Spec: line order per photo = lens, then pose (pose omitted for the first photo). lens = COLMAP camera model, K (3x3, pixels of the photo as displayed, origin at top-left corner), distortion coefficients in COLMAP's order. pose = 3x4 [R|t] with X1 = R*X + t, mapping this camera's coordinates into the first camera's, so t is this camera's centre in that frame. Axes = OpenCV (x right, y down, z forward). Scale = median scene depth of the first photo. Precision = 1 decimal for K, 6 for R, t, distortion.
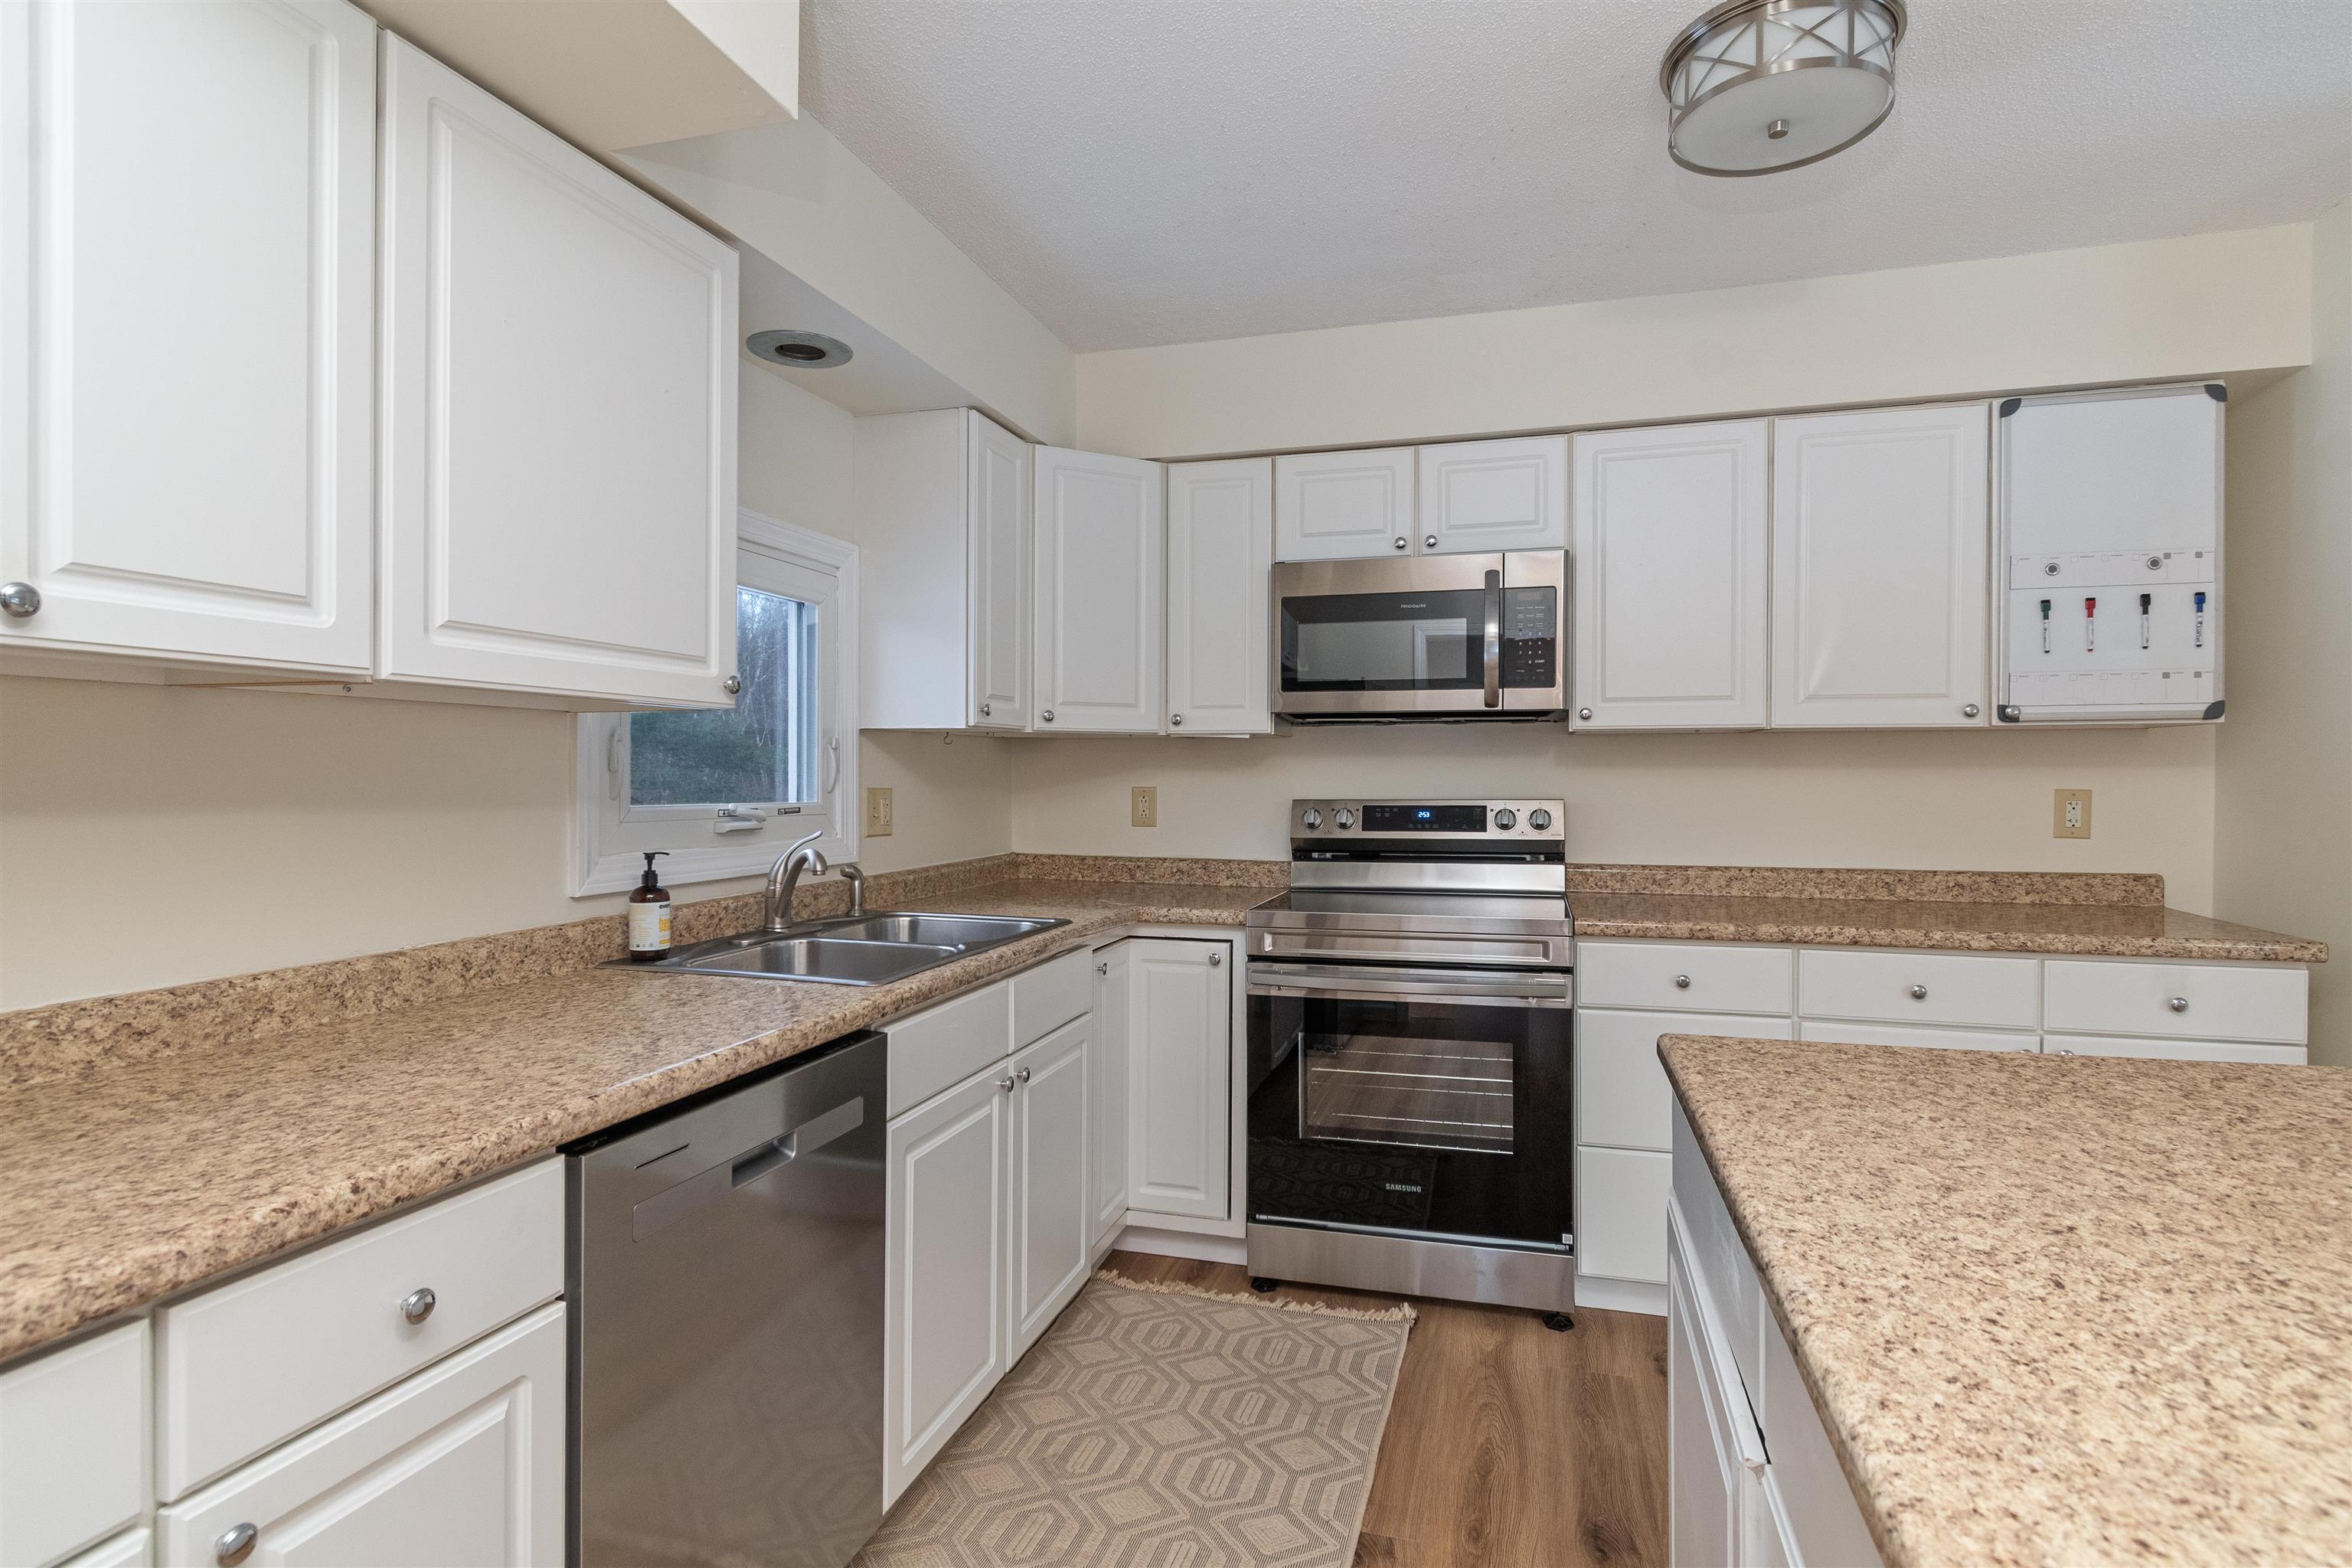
lens RADIAL K [[1162.9, 0, 1176.0], [0, 1162.9, 784.0], [0, 0, 1]] dist [0.004731, -0.002213]
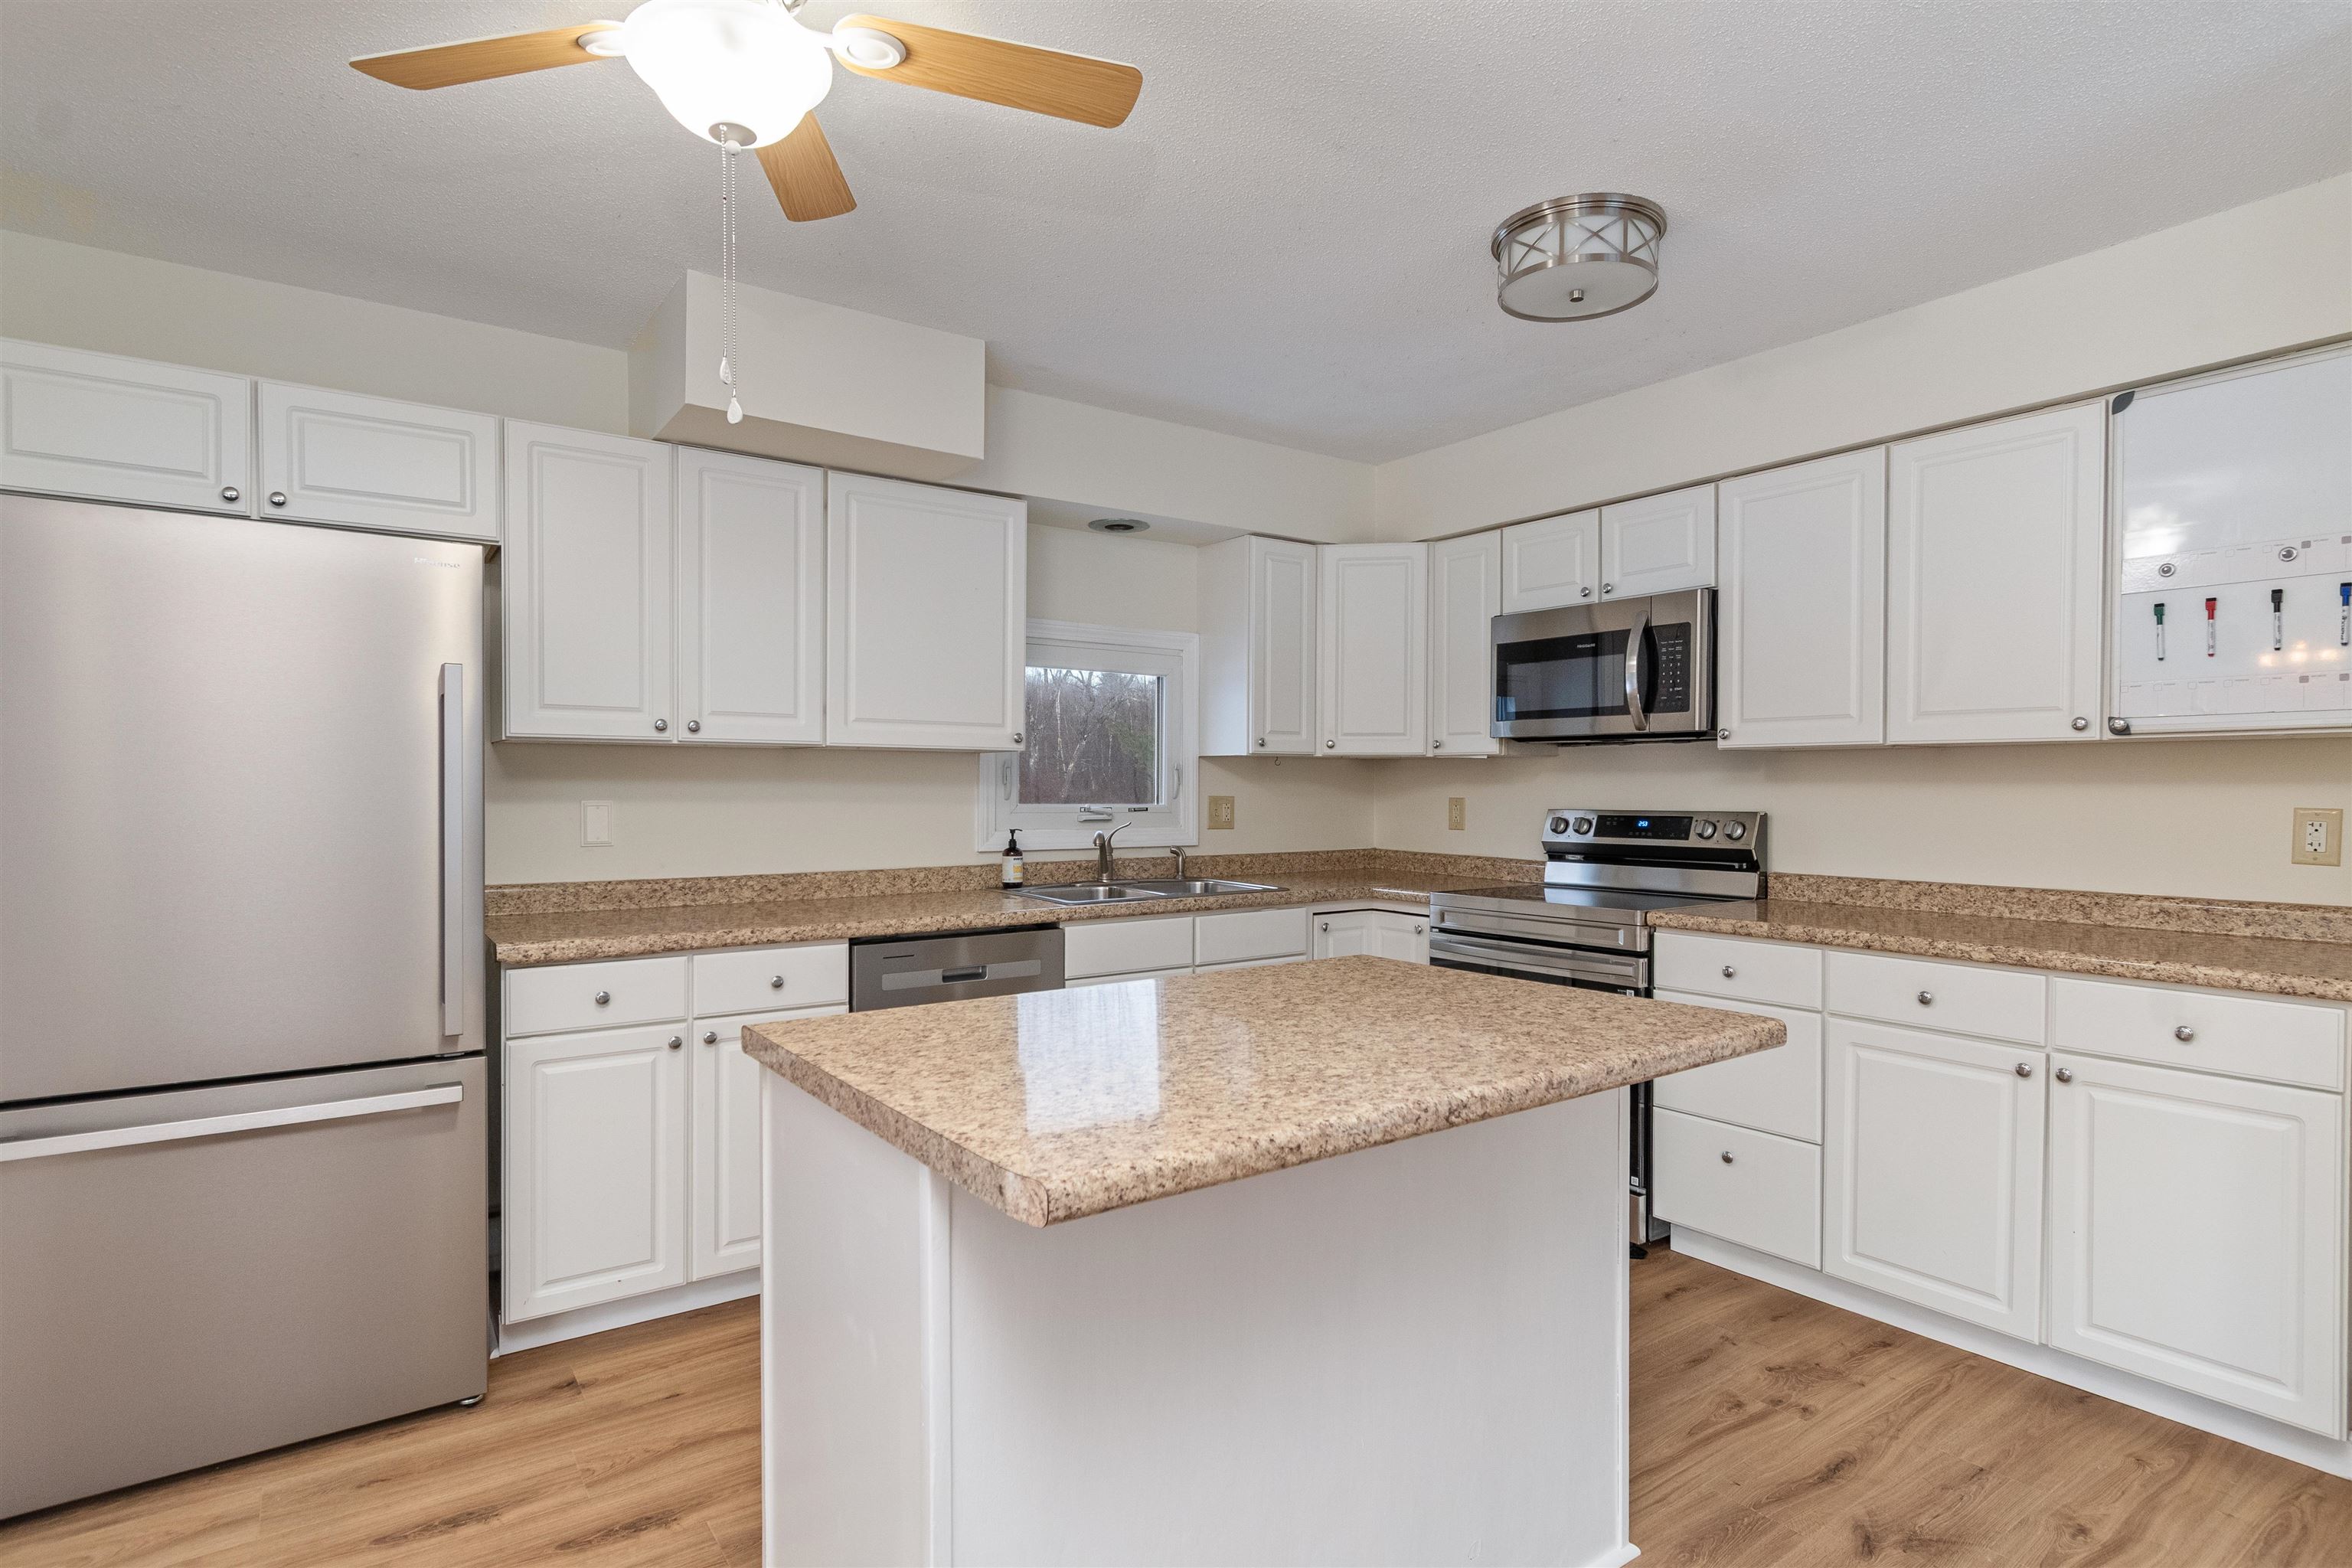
lens RADIAL K [[1167.8, 0, 1168.0], [0, 1167.8, 821.7], [0, 0, 1]] dist [0.000850, -0.000148]
pose [[0.785040, 0.021582, -0.619069, 0.670358], [-0.008428, 0.999672, 0.024163, 0.000716], [0.619387, -0.013752, 0.784965, -0.217966]]
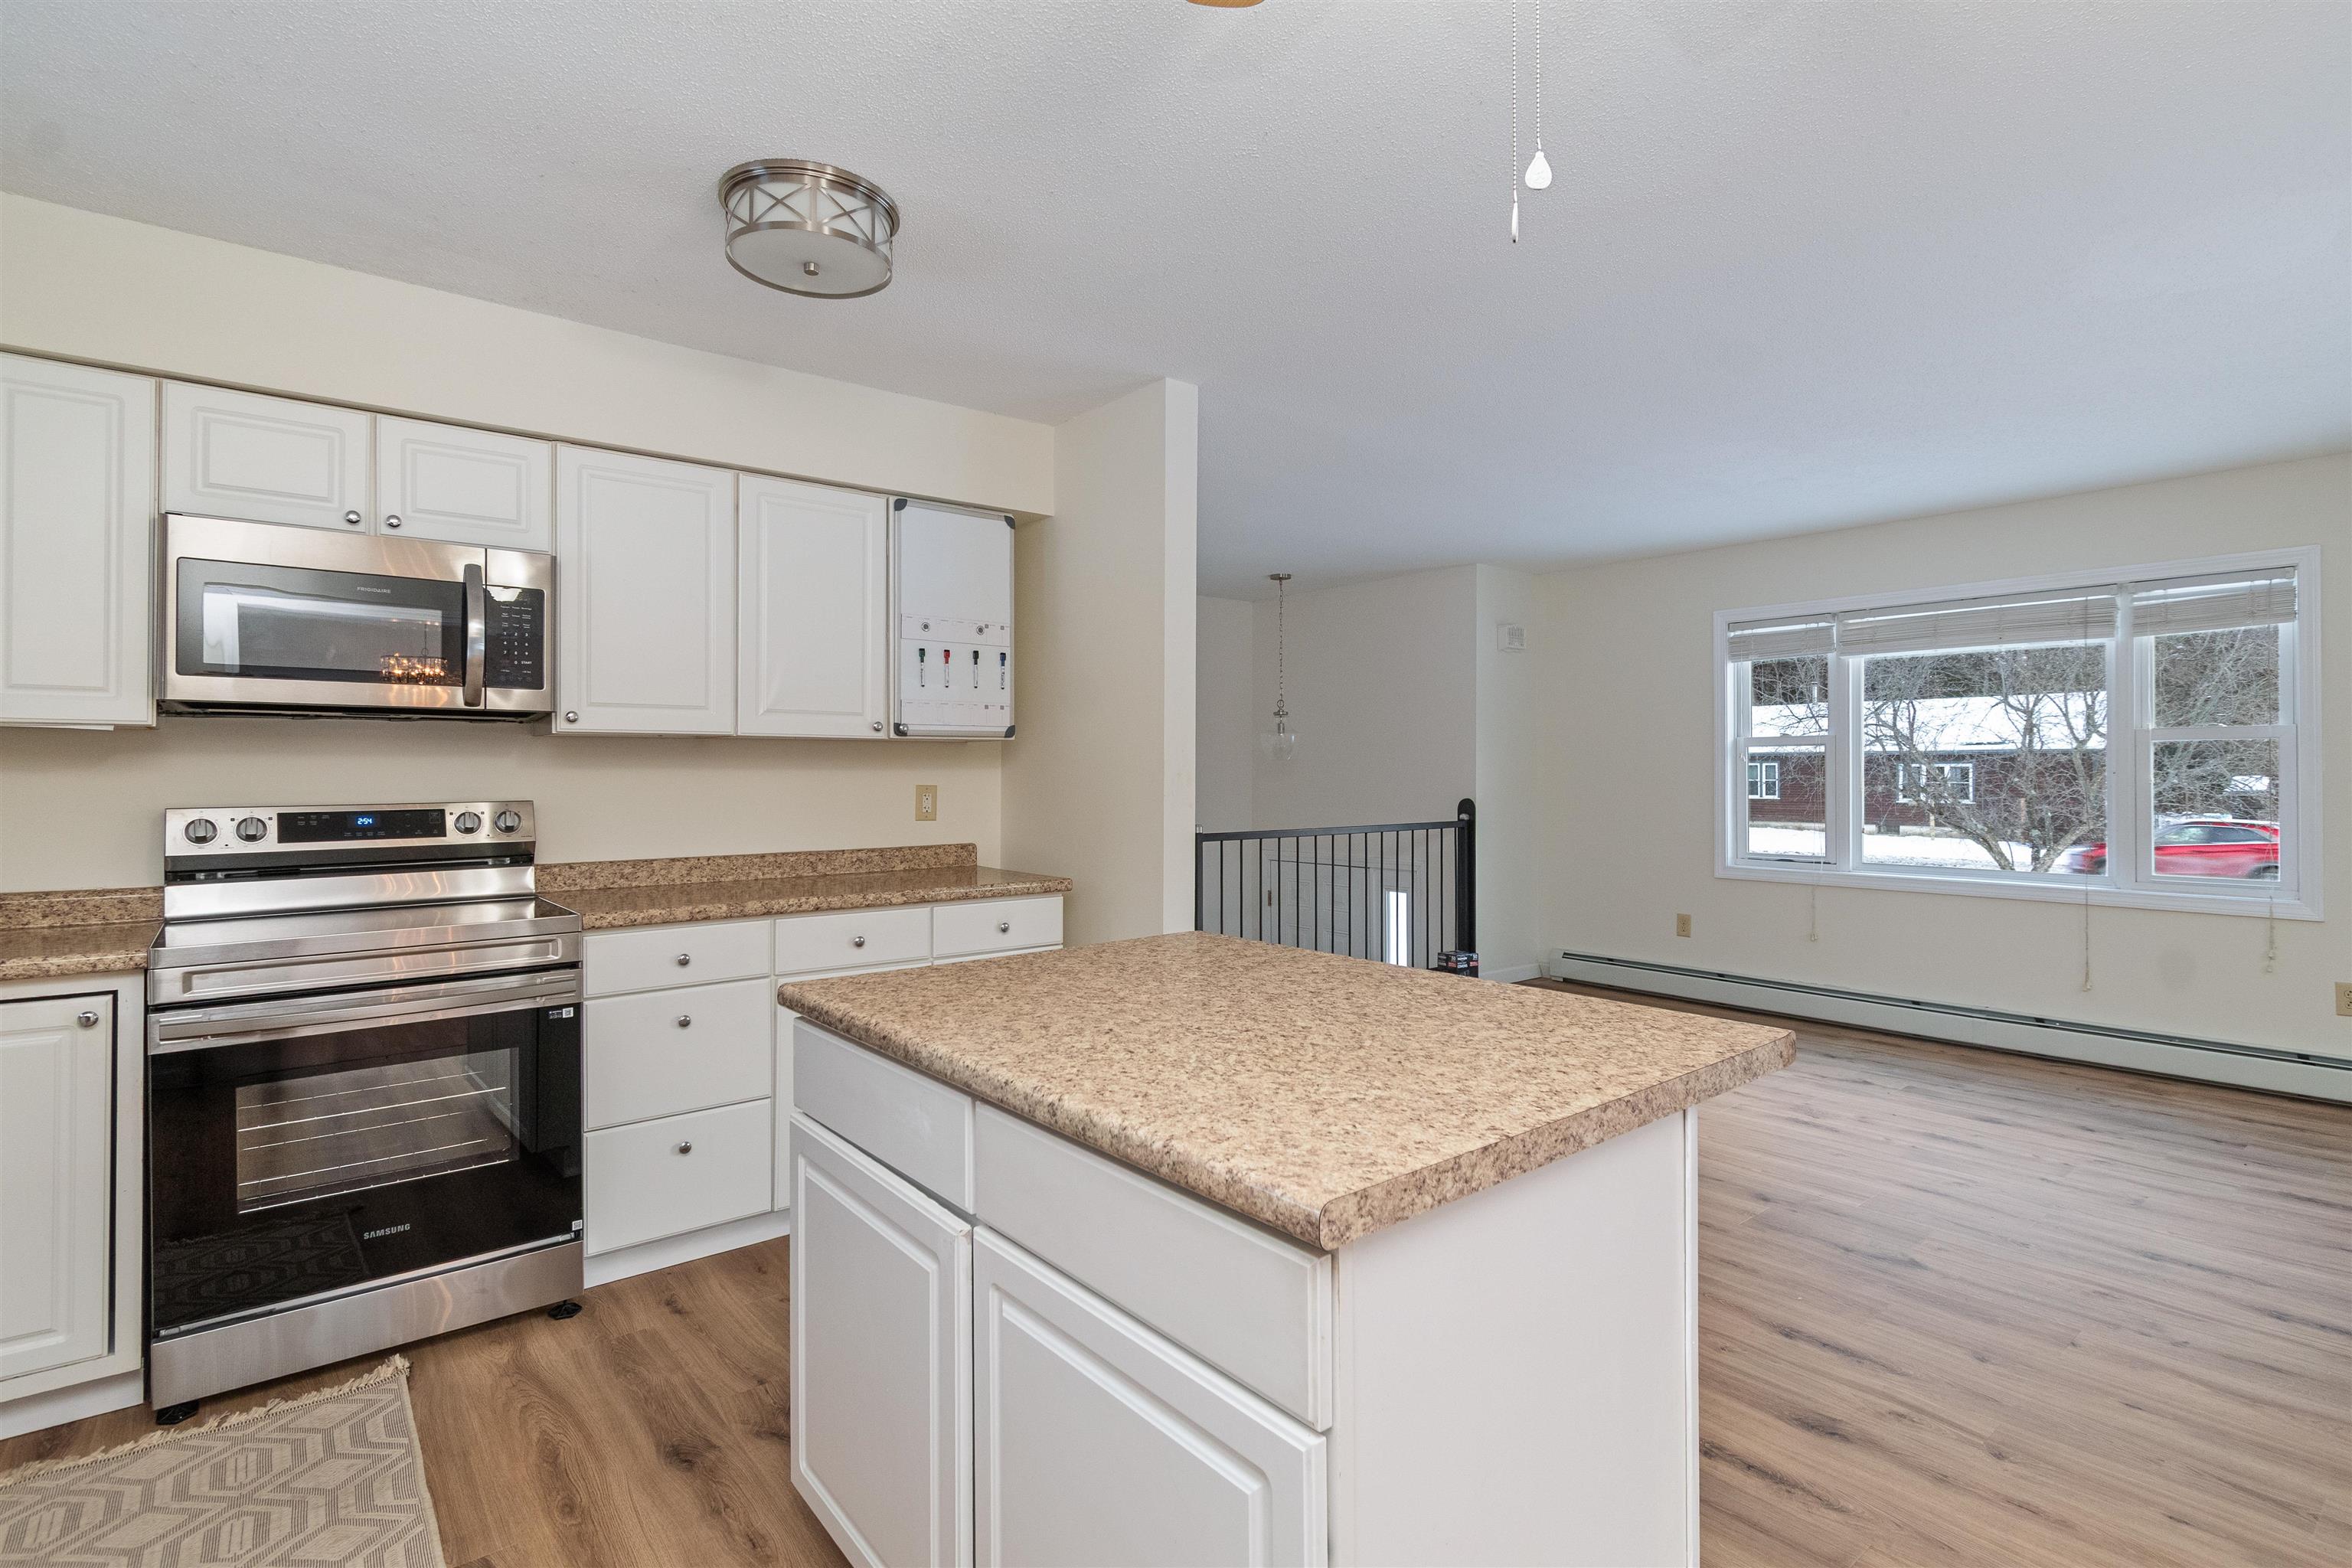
lens RADIAL K [[1161.7, 0, 1184.0], [0, 1161.7, 767.4], [0, 0, 1]] dist [0.002116, -0.000104]
pose [[0.564272, 0.002159, 0.825586, -0.206404], [0.010020, 0.999905, -0.009463, -0.000334], [-0.825528, 0.013612, 0.564197, -0.031999]]
